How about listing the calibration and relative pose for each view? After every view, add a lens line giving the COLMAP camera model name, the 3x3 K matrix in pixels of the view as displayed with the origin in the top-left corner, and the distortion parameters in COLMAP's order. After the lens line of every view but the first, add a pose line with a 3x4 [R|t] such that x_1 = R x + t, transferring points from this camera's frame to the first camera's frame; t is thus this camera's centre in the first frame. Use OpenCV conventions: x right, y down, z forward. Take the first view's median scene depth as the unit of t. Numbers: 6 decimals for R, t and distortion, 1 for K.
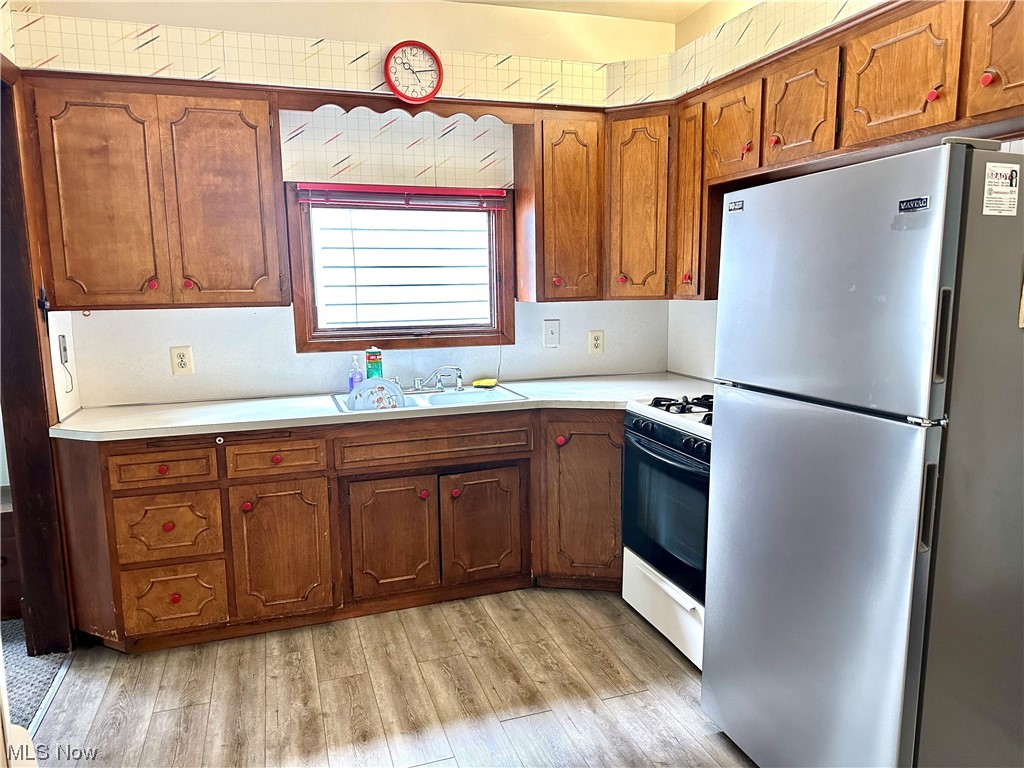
lens RADIAL K [[717.1, 0, 512.8], [0, 717.1, 380.6], [0, 0, 1]] dist [0.075663, -0.092683]
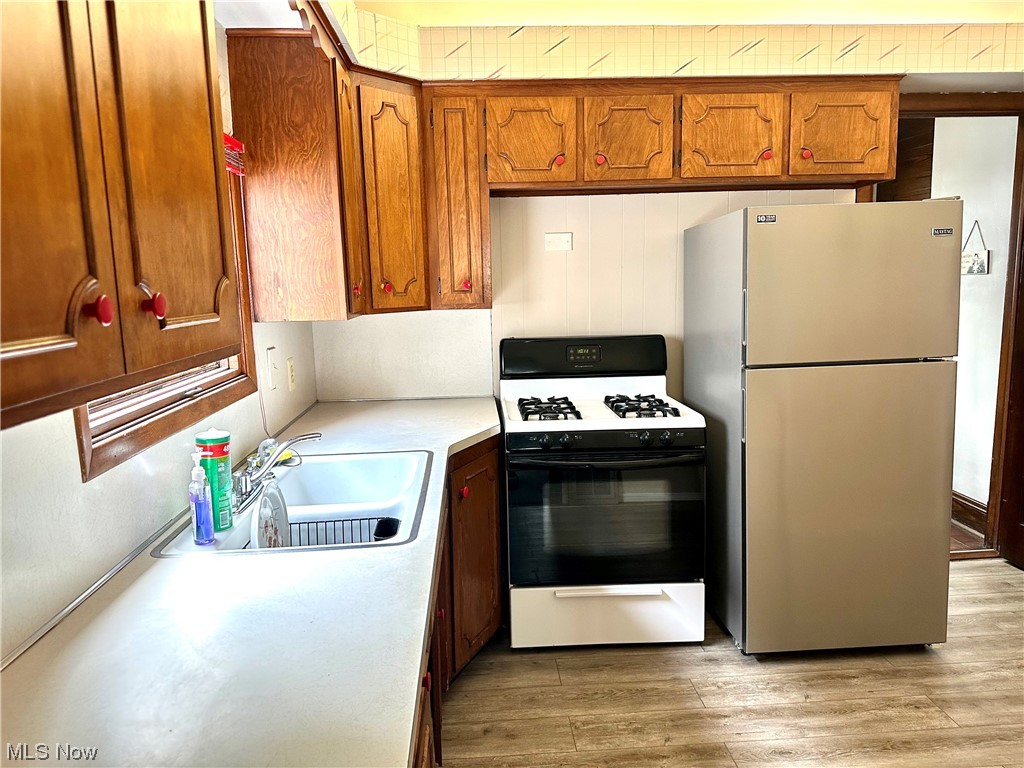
lens RADIAL K [[717.1, 0, 511.6], [0, 717.1, 387.5], [0, 0, 1]] dist [0.075663, -0.092683]
pose [[0.263654, -0.127313, 0.956179, -0.722662], [0.156843, 0.983719, 0.087732, -0.097432], [-0.951781, 0.126839, 0.279330, 0.804630]]
